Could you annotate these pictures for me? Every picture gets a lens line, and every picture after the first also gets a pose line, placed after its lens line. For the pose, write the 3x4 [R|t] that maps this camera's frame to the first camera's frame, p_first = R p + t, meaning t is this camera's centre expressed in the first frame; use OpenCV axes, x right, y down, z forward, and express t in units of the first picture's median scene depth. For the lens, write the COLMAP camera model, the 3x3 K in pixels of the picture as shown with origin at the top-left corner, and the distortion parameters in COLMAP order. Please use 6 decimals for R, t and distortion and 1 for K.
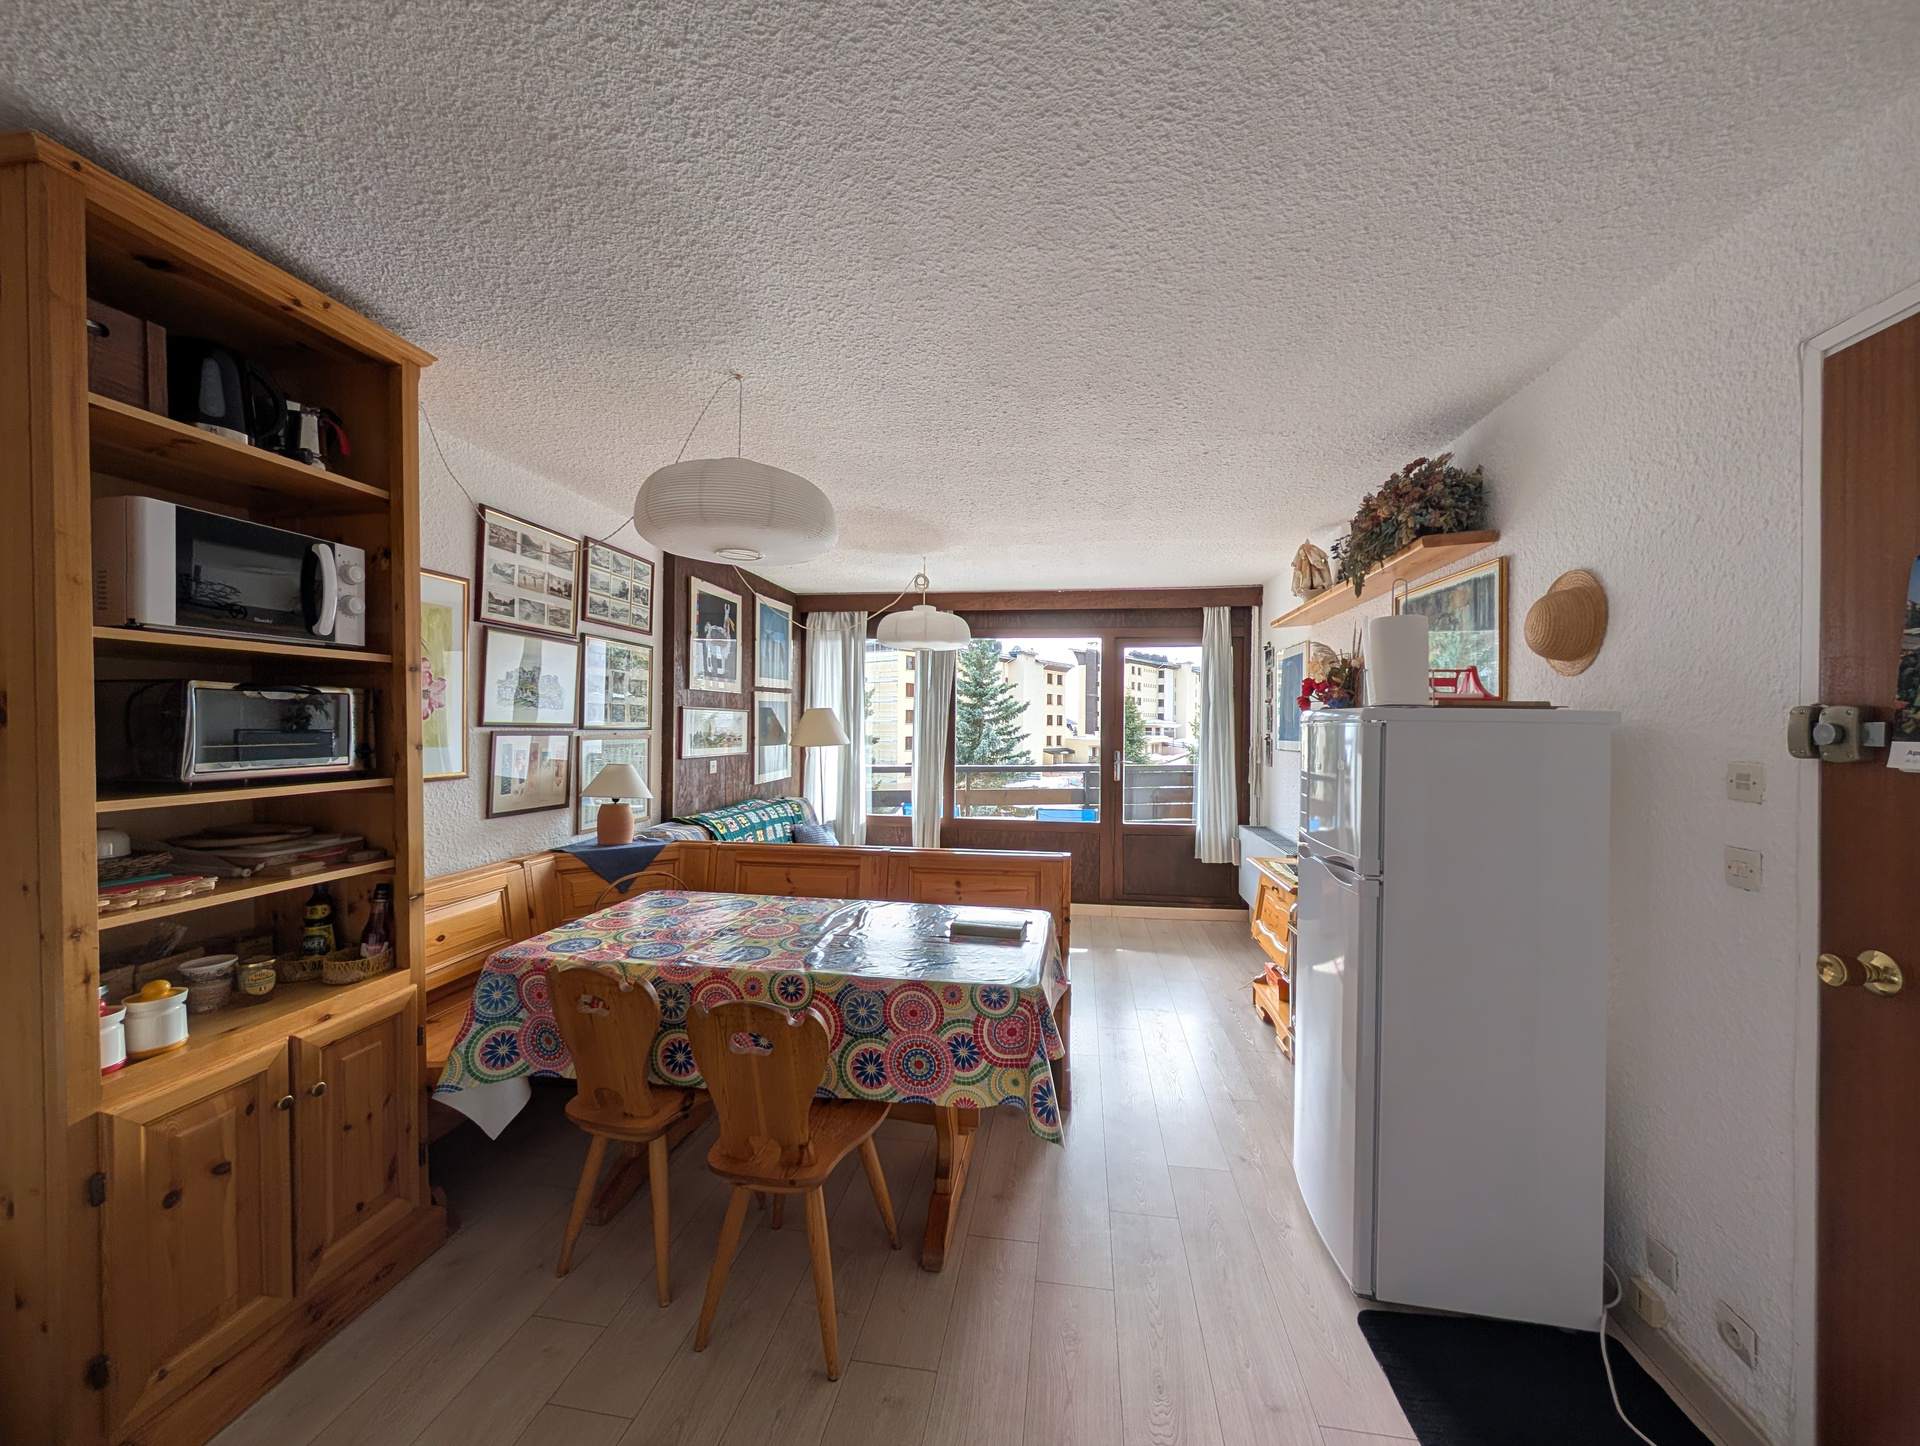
lens RADIAL K [[724.2, 0, 964.8], [0, 724.2, 723.7], [0, 0, 1]] dist [0.000345, 0.000034]
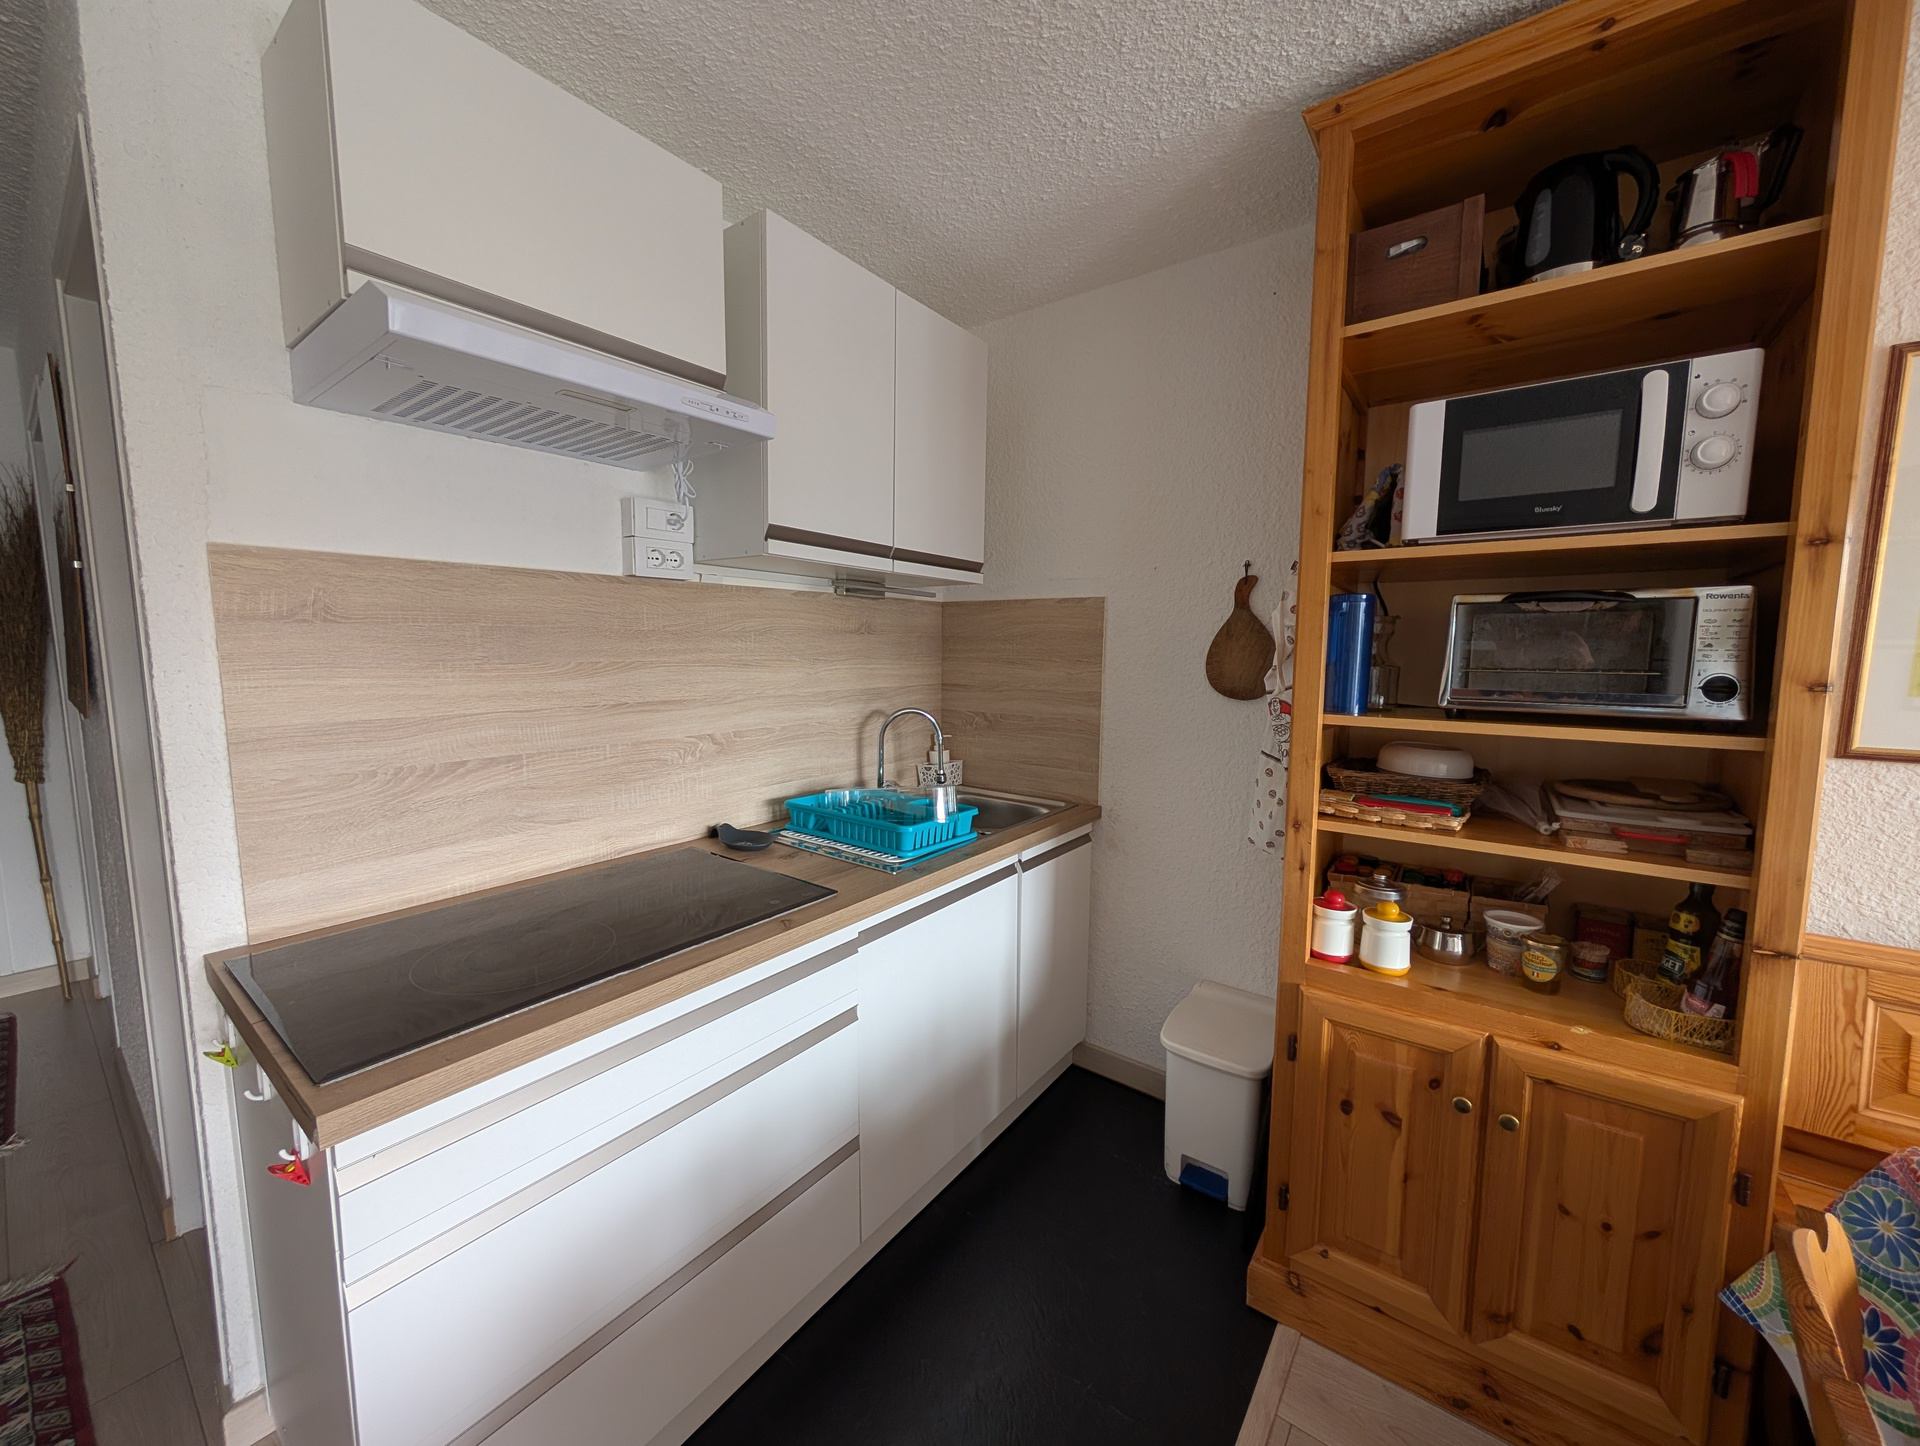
lens RADIAL K [[724.2, 0, 966.3], [0, 724.2, 723.6], [0, 0, 1]] dist [0.000345, 0.000034]
pose [[-0.468424, 0.078959, -0.879968, 0.012269], [-0.015286, 0.995125, 0.097429, 0.013671], [0.883371, 0.059089, -0.464934, 0.589105]]
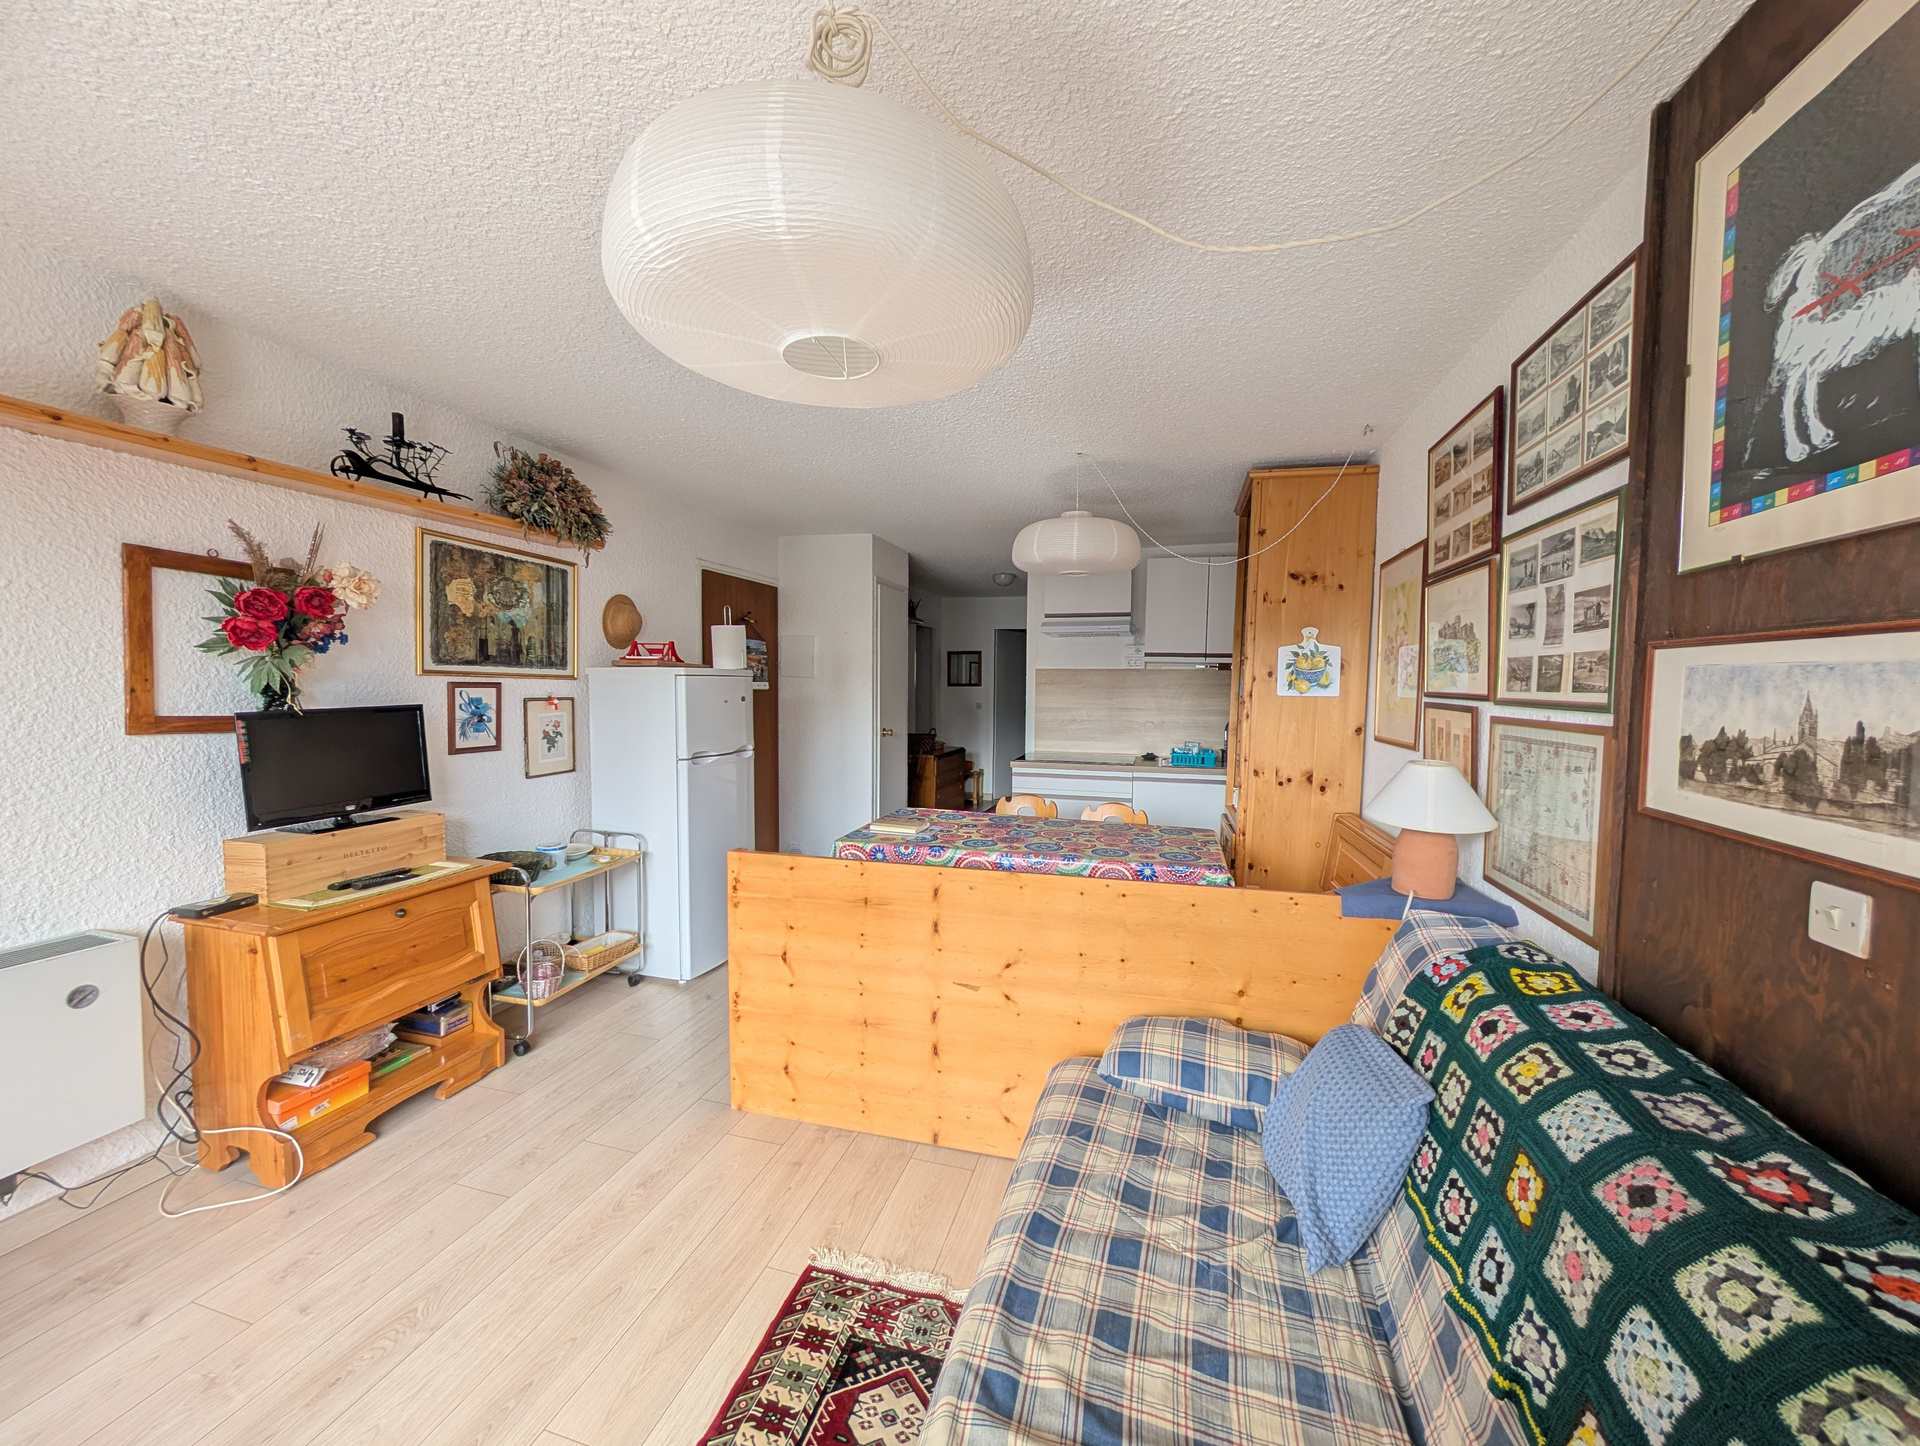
lens RADIAL K [[724.2, 0, 962.8], [0, 724.2, 720.4], [0, 0, 1]] dist [0.000345, 0.000034]
pose [[-0.992312, -0.029476, 0.120201, -0.252096], [-0.023468, 0.998418, 0.051098, 0.001278], [-0.121517, 0.047884, -0.991434, 2.381949]]
